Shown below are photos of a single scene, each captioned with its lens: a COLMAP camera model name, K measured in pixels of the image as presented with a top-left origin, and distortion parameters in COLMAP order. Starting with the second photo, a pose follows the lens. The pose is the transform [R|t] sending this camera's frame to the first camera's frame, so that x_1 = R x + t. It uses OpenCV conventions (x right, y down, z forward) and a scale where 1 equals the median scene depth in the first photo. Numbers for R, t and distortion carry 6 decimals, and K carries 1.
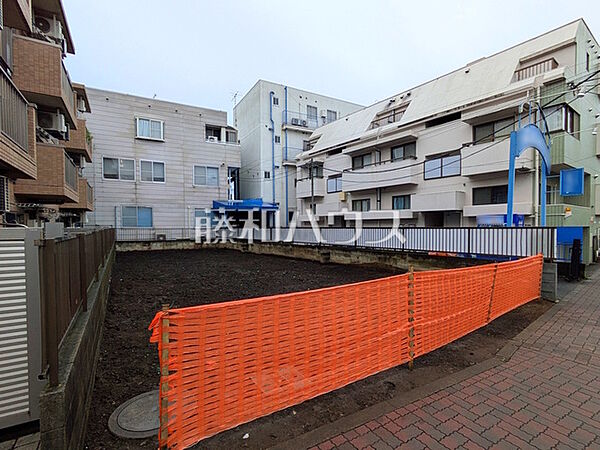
lens RADIAL K [[305.2, 0, 304.3], [0, 305.2, 235.3], [0, 0, 1]] dist [-0.000419, 0.000104]
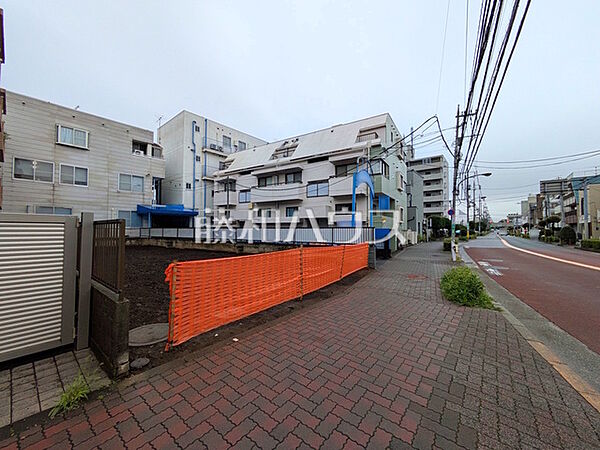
lens RADIAL K [[237.9, 0, 299.3], [0, 237.9, 223.6], [0, 0, 1]] dist [-0.000524, 0.002240]
pose [[0.941414, 0.018890, 0.336724, -0.026058], [-0.000063, 0.998440, -0.055837, 0.010121], [-0.337253, 0.052544, 0.939946, -0.062172]]
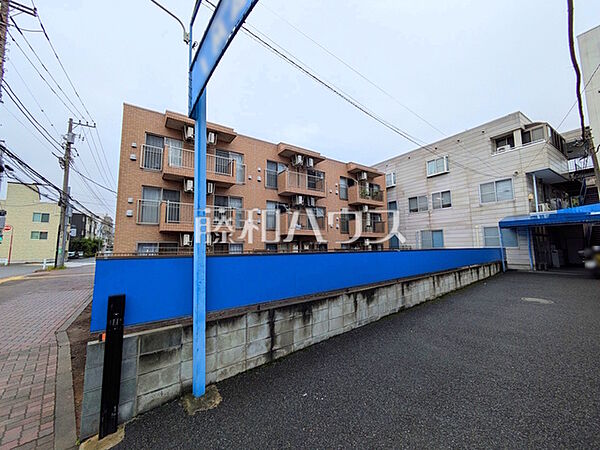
lens RADIAL K [[237.9, 0, 299.3], [0, 237.9, 223.6], [0, 0, 1]] dist [-0.000524, 0.002240]
pose [[0.059009, -0.099001, -0.993336, 0.397363], [-0.019657, 0.994762, -0.100311, -0.015875], [0.998064, 0.025445, 0.056754, 0.422770]]
